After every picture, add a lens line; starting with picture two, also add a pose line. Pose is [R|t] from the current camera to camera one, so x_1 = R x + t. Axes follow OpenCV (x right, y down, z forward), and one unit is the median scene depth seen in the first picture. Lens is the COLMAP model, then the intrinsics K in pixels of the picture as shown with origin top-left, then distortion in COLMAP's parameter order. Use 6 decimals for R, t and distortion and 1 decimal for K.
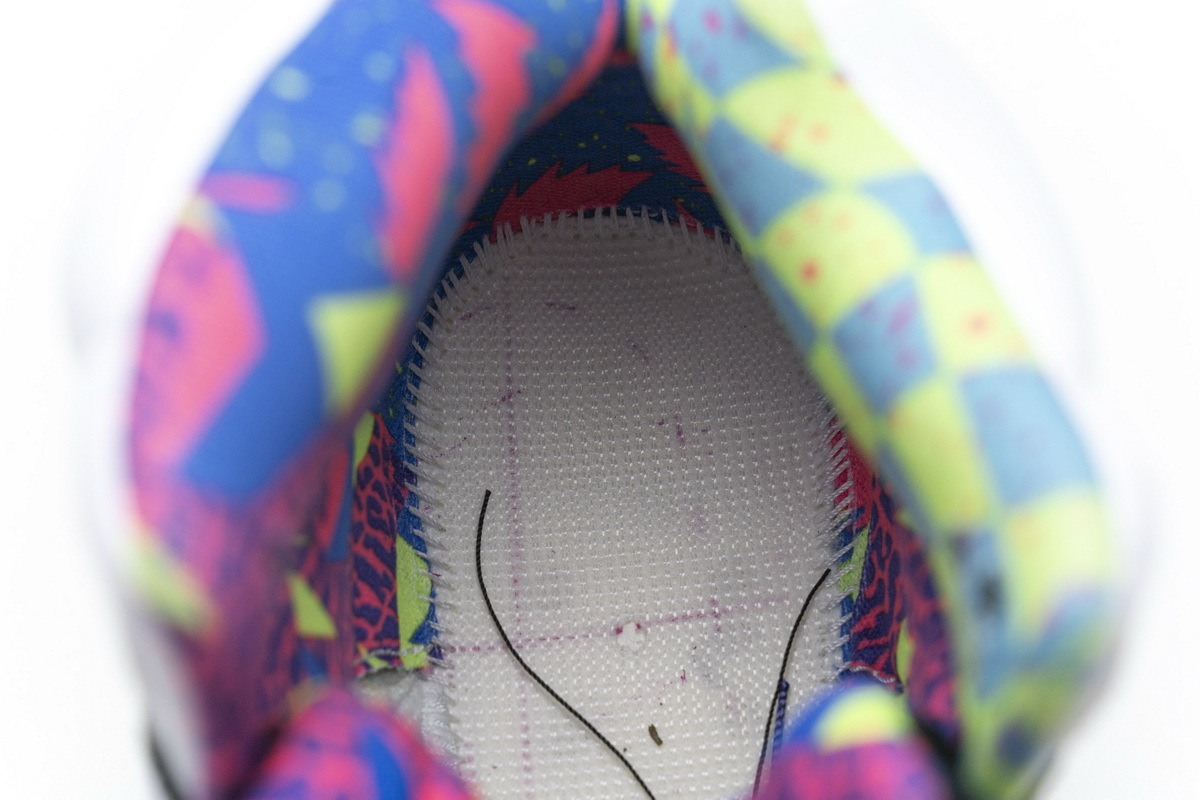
lens RADIAL K [[2275.6, 0, 600.0], [0, 2275.6, 400.0], [0, 0, 1]] dist [-0.021599, 0.169264]
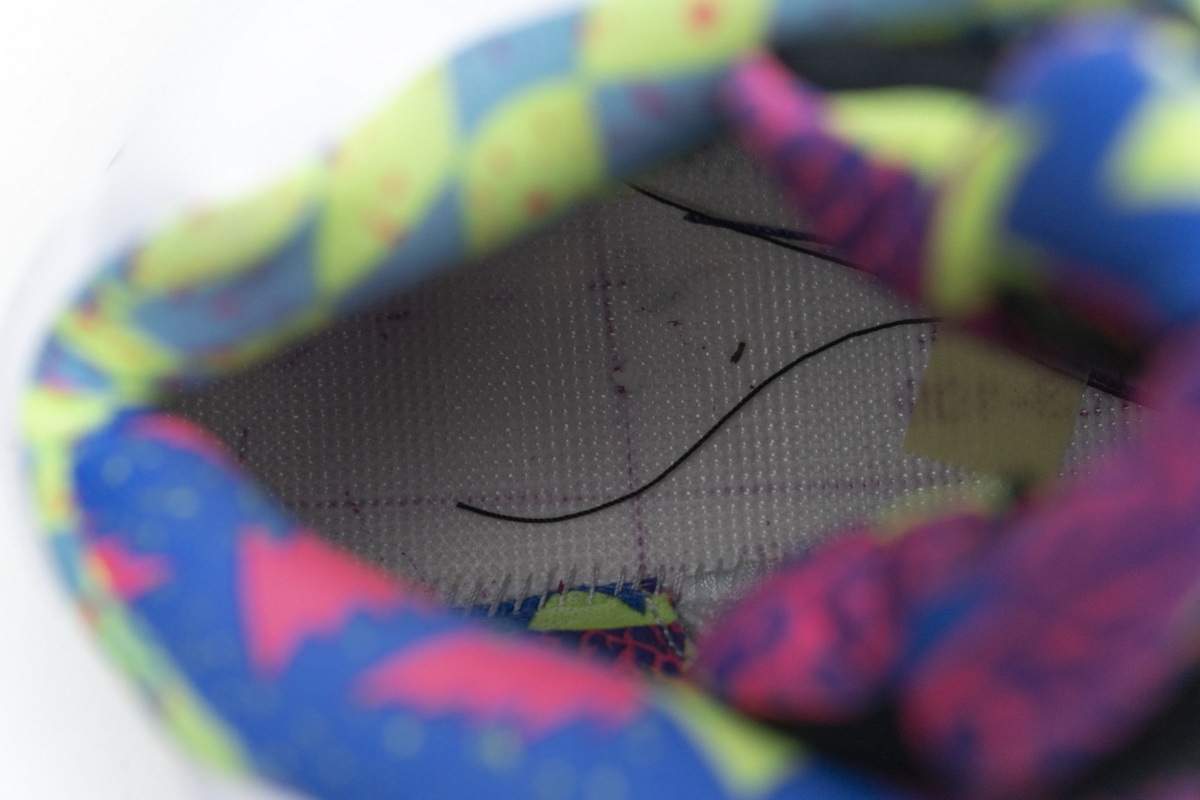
lens RADIAL K [[2275.6, 0, 600.0], [0, 2275.6, 400.0], [0, 0, 1]] dist [-0.021599, 0.169264]
pose [[0.027757, -0.999024, -0.034362, 0.036353], [0.906372, 0.010656, 0.422346, -0.304502], [-0.421568, -0.042868, 0.905783, 0.153577]]
